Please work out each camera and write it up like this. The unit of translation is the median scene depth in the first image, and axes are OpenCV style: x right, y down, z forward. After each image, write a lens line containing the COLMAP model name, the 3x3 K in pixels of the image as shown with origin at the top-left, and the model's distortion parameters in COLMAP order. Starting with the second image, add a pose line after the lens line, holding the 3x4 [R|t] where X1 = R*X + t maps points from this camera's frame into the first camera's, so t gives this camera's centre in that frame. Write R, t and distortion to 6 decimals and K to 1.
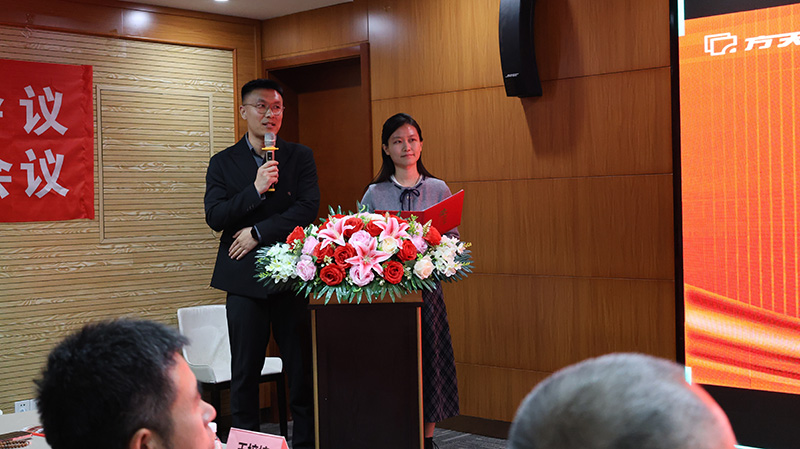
lens RADIAL K [[1087.9, 0, 395.2], [0, 1087.9, 220.6], [0, 0, 1]] dist [0.012028, 0.000000]
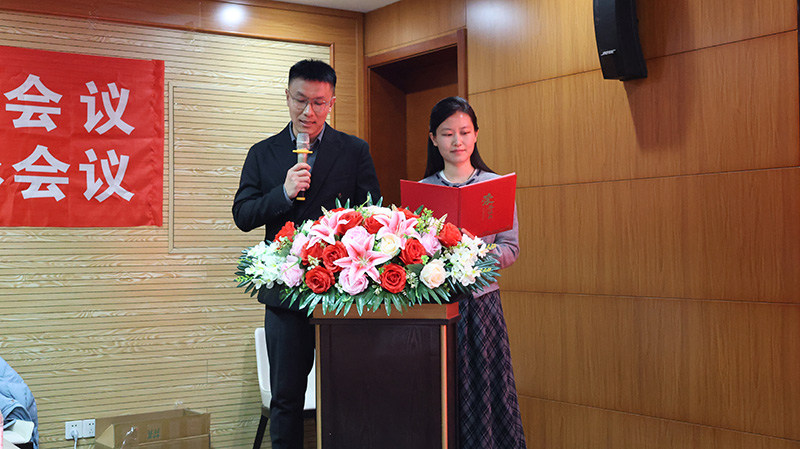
lens RADIAL K [[1087.9, 0, 397.6], [0, 1087.9, 224.9], [0, 0, 1]] dist [0.012028, 0.000000]
pose [[0.976379, 0.009468, -0.215857, 0.133888], [-0.016194, 0.999436, -0.029410, 0.024399], [0.215456, 0.032211, 0.975982, 0.168713]]
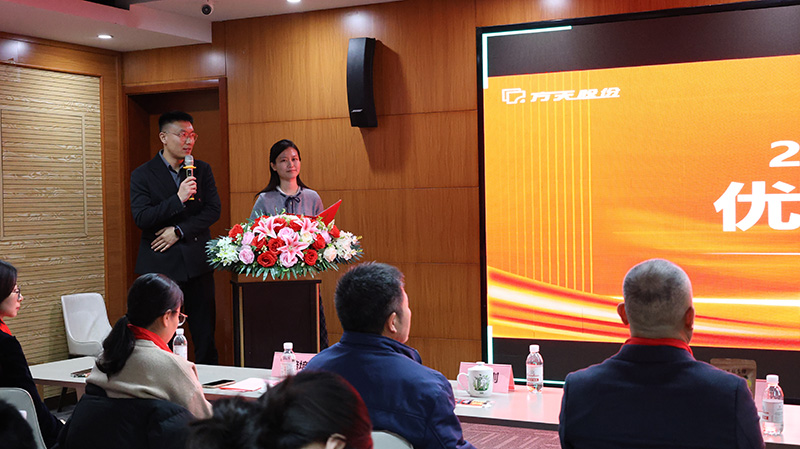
lens RADIAL K [[1087.9, 0, 391.8], [0, 1087.9, 218.6], [0, 0, 1]] dist [0.012028, 0.000000]
pose [[0.961185, 0.001186, 0.275901, -0.220758], [0.000303, 0.999986, -0.005354, 0.004314], [-0.275903, 0.005230, 0.961171, -0.284774]]
